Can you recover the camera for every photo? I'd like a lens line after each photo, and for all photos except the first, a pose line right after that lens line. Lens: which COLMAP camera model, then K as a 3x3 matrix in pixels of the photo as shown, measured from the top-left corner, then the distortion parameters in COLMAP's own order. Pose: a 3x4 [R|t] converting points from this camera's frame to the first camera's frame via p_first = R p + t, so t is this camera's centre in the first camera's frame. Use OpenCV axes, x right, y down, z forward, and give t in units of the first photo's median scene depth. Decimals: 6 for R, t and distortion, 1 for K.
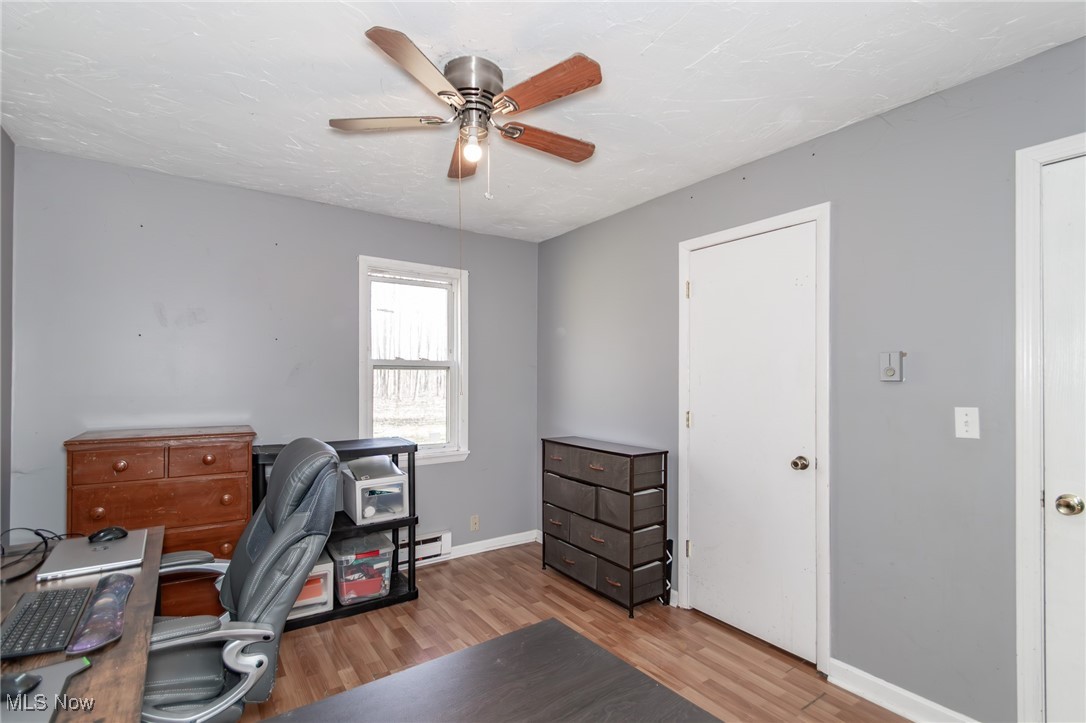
lens RADIAL K [[501.8, 0, 545.1], [0, 501.8, 374.4], [0, 0, 1]] dist [0.003984, 0.000272]
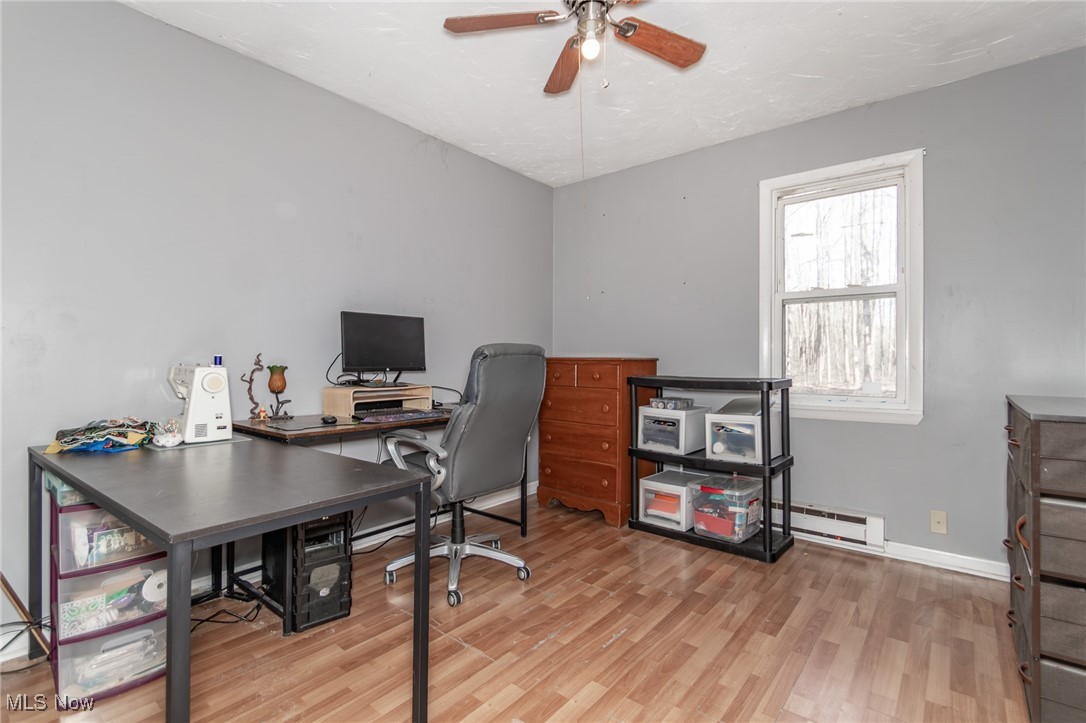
lens RADIAL K [[509.4, 0, 537.5], [0, 509.4, 360.0], [0, 0, 1]] dist [0.002046, -0.000282]
pose [[0.257376, -0.001518, -0.966310, 0.505378], [0.006376, 0.999980, 0.000128, 0.103634], [0.966290, -0.006195, 0.257381, 0.417501]]
